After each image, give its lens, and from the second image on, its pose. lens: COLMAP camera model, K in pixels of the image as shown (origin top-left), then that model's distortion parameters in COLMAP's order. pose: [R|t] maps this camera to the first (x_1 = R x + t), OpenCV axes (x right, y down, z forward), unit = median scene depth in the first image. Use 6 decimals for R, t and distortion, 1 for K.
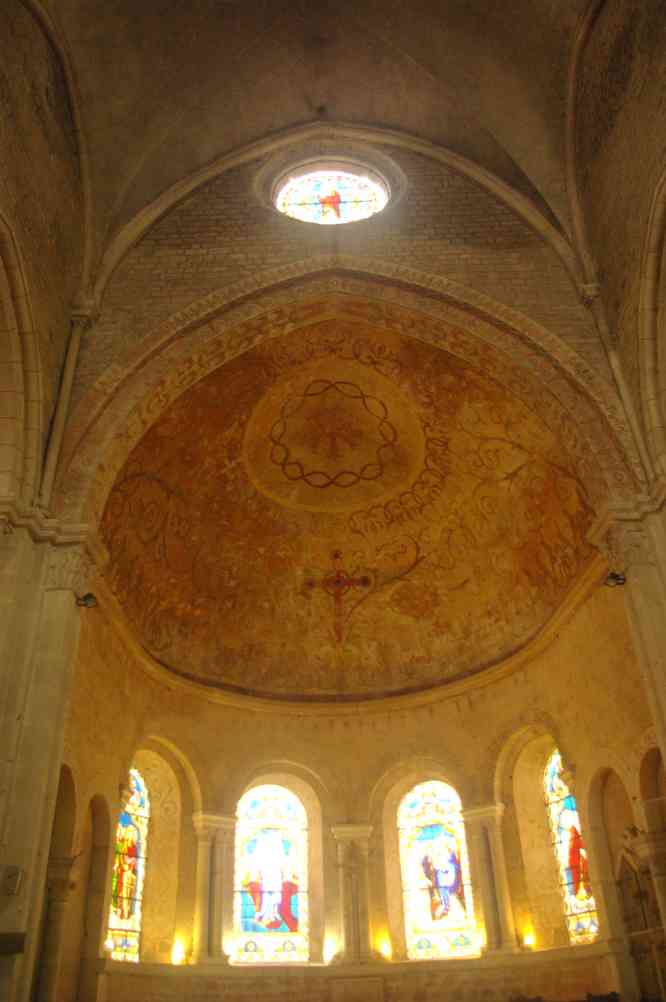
lens RADIAL K [[794.1, 0, 333.0], [0, 794.1, 501.0], [0, 0, 1]] dist [-0.058310, 0.000971]
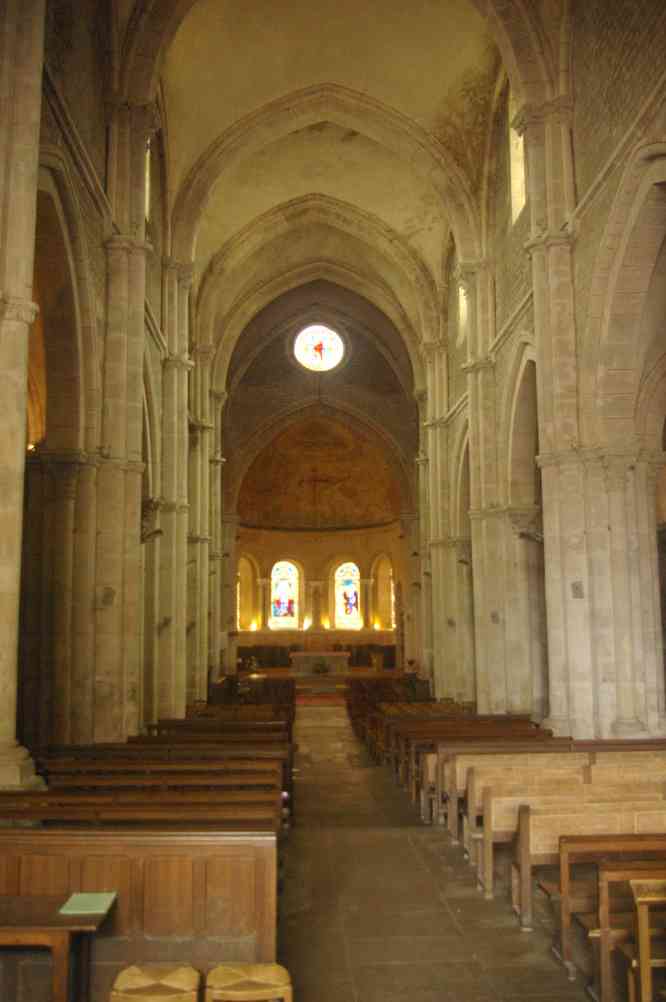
lens RADIAL K [[894.8, 0, 333.0], [0, 894.8, 501.0], [0, 0, 1]] dist [0.001167, 0.000001]
pose [[0.998490, 0.033212, 0.043754, -0.057869], [-0.049067, 0.897330, 0.438624, -1.094506], [-0.024694, -0.440109, 0.897605, -1.492351]]
